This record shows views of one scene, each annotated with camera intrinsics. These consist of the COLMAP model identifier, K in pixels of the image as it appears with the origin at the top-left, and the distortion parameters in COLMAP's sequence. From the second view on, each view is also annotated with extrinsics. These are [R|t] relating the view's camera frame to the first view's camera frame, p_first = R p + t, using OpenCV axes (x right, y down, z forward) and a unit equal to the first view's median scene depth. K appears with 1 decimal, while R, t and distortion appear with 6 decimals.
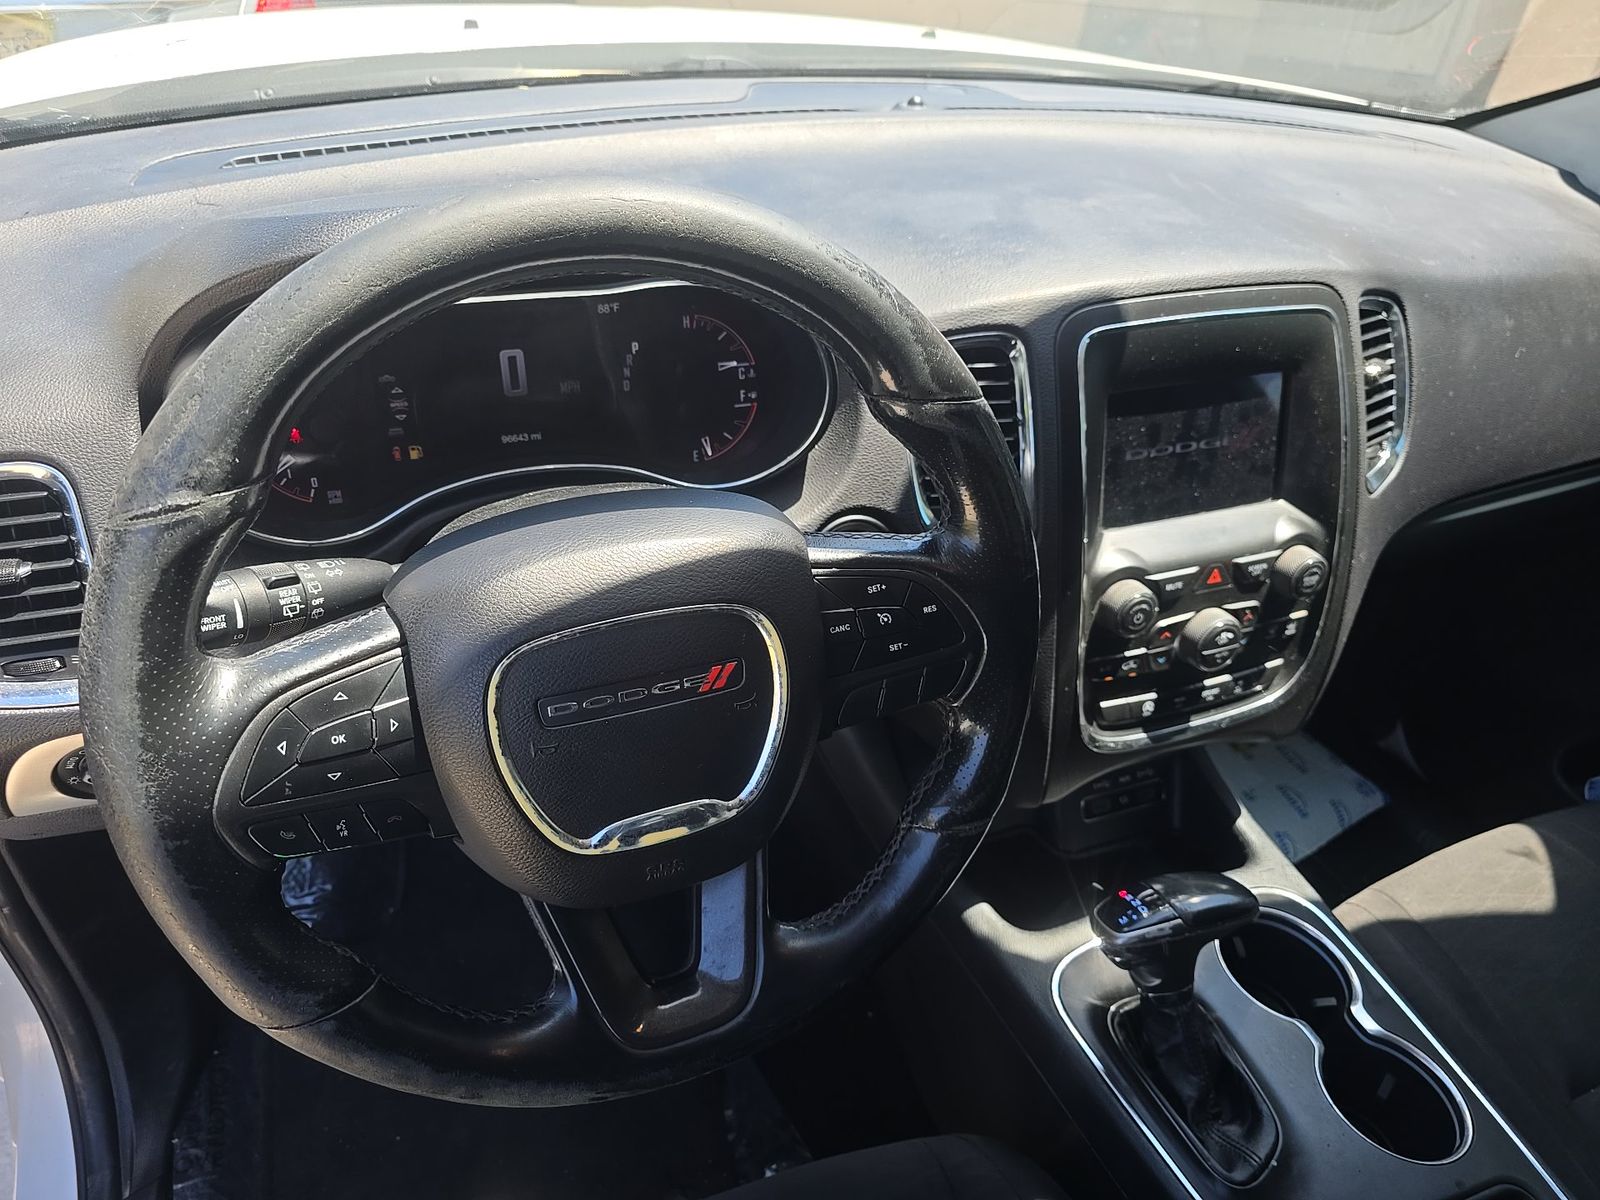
lens RADIAL K [[1090.1, 0, 782.9], [0, 1090.1, 615.3], [0, 0, 1]] dist [0.026301, -0.039671]
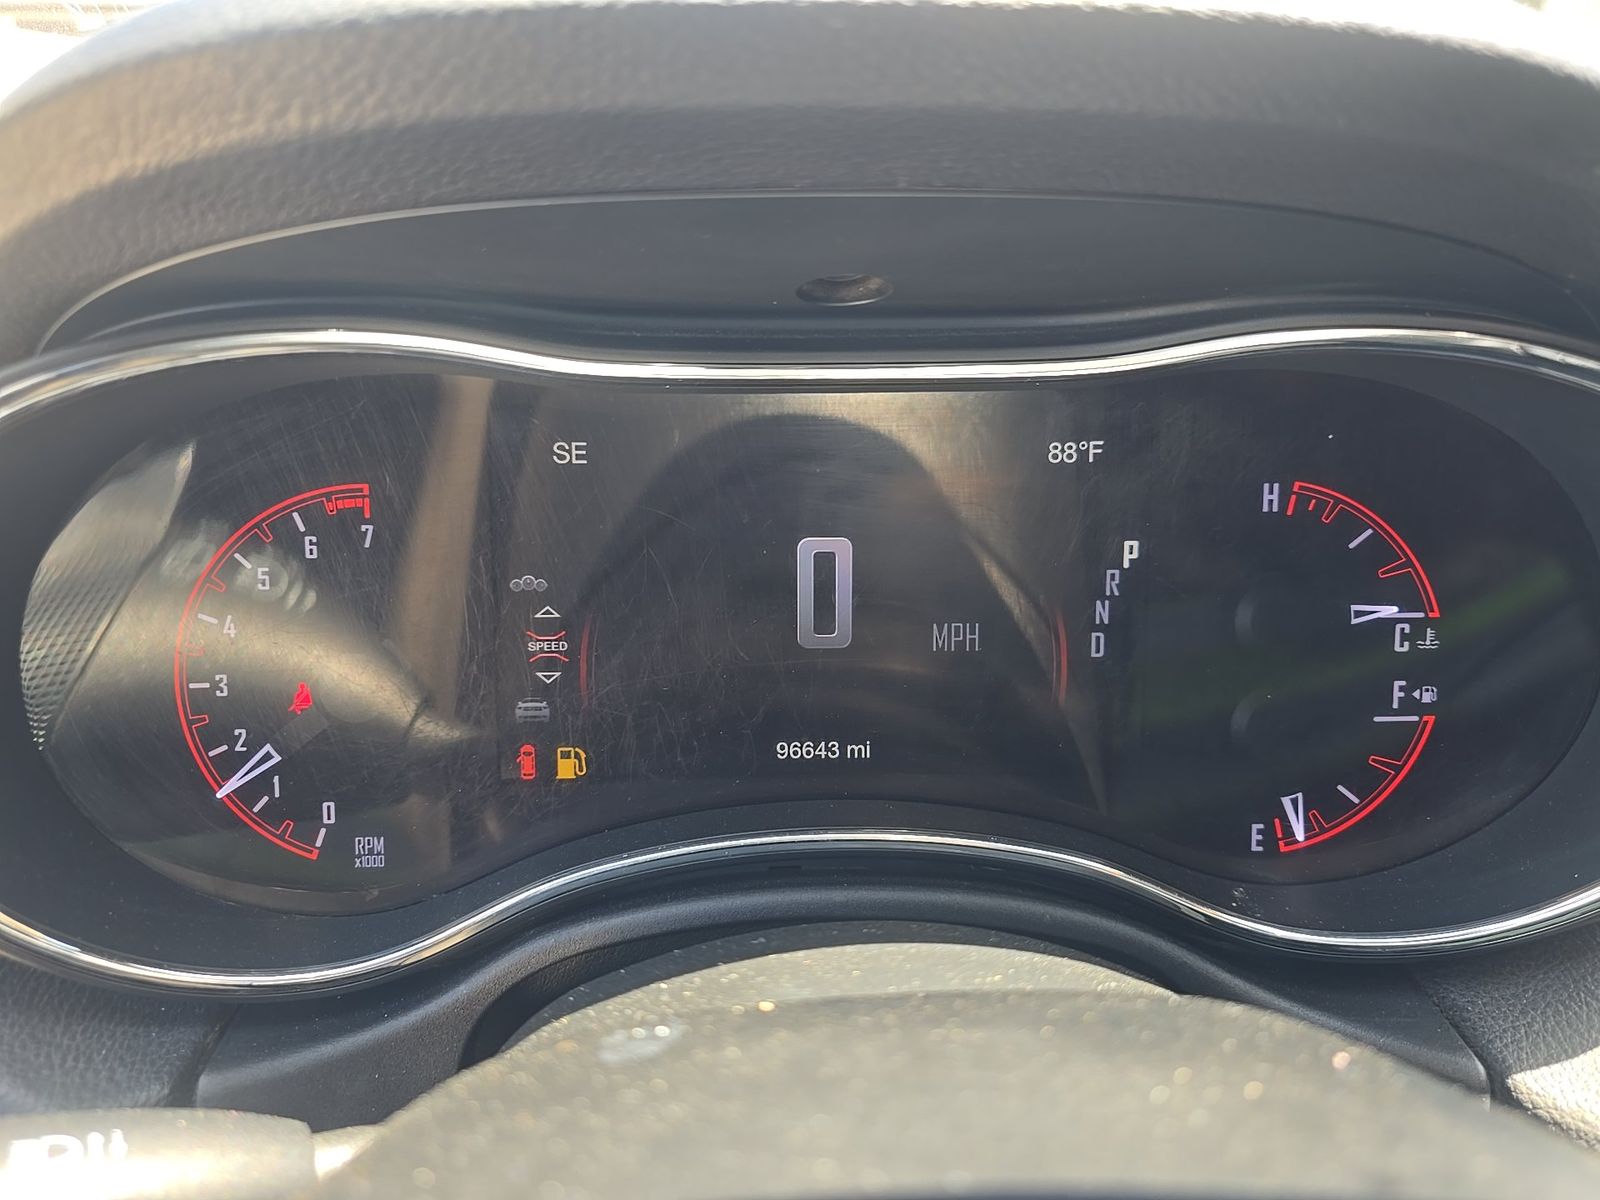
lens RADIAL K [[1090.1, 0, 783.4], [0, 1090.1, 612.3], [0, 0, 1]] dist [0.026301, -0.039671]
pose [[0.949789, 0.060270, -0.307032, -0.162593], [-0.139107, 0.960300, -0.241814, -0.137246], [0.280269, 0.272383, 0.920466, 0.747213]]
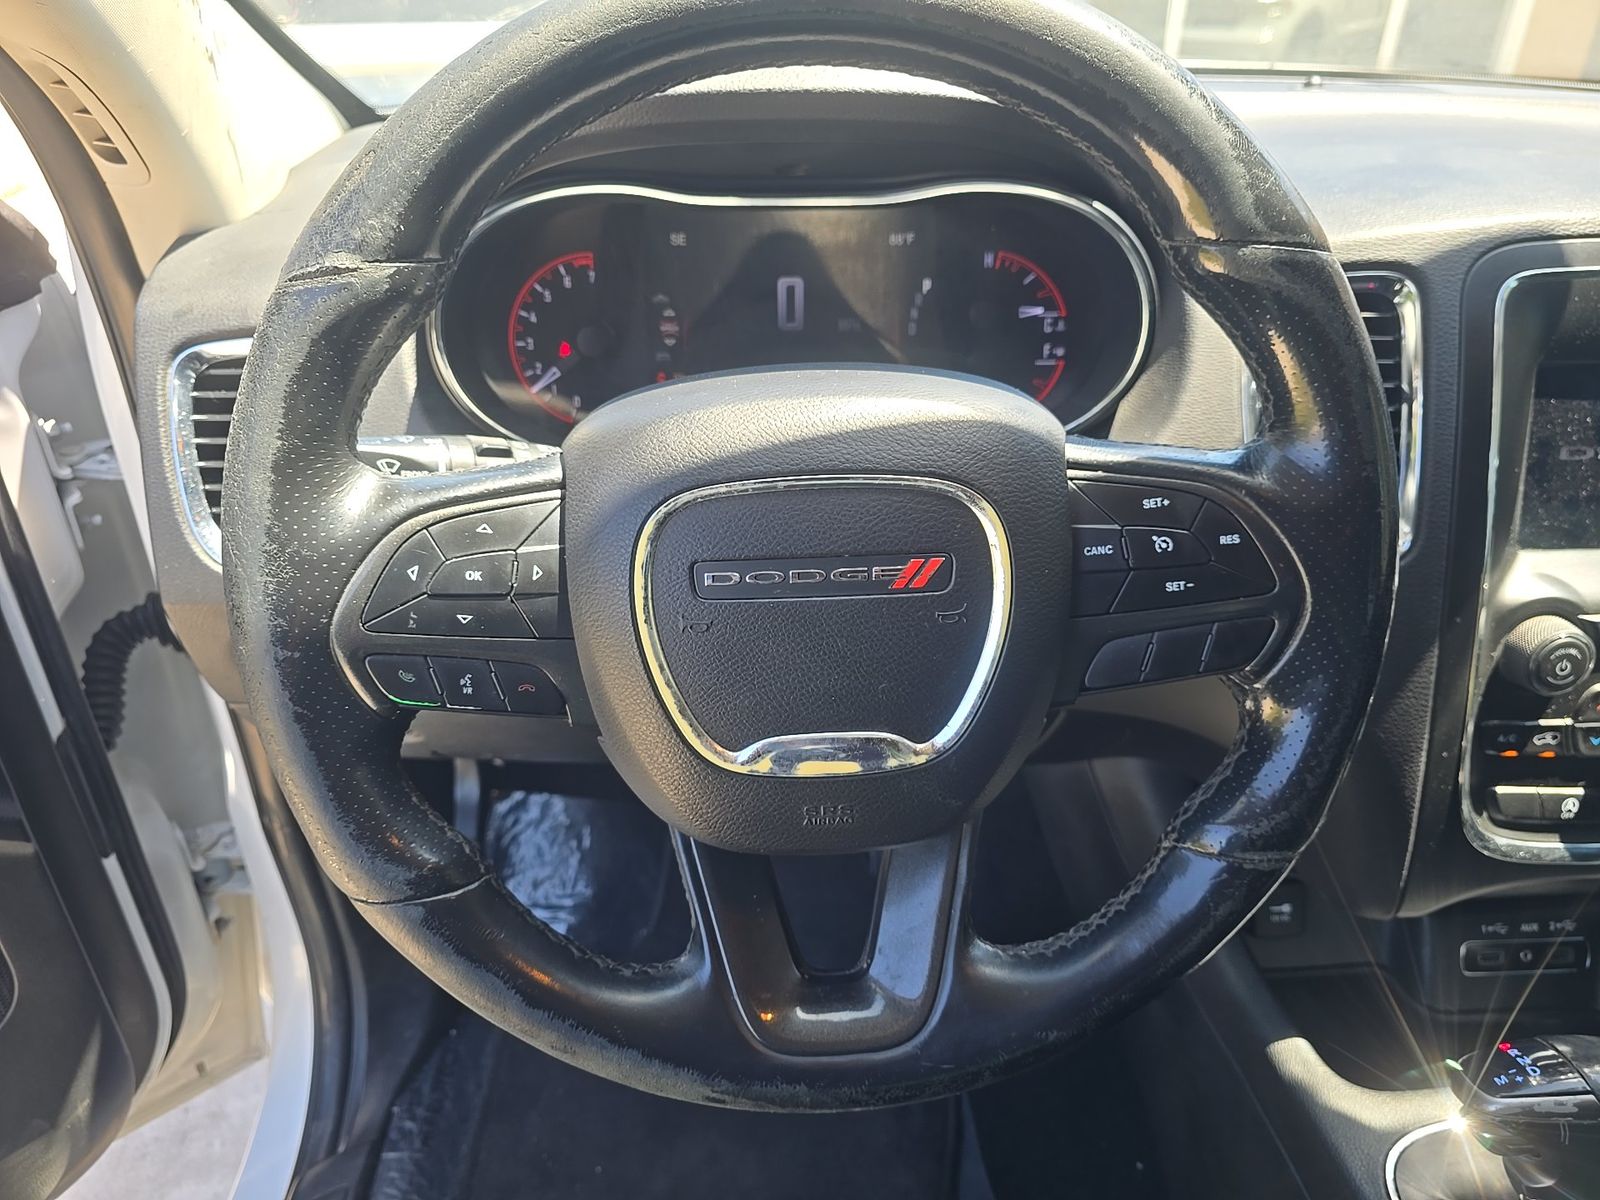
lens RADIAL K [[1090.1, 0, 786.4], [0, 1090.1, 606.4], [0, 0, 1]] dist [0.026301, -0.039671]
pose [[0.941184, 0.109150, -0.319781, 0.087767], [-0.148042, 0.983925, -0.099880, 0.146570], [0.303738, 0.141346, 0.942212, 0.197901]]
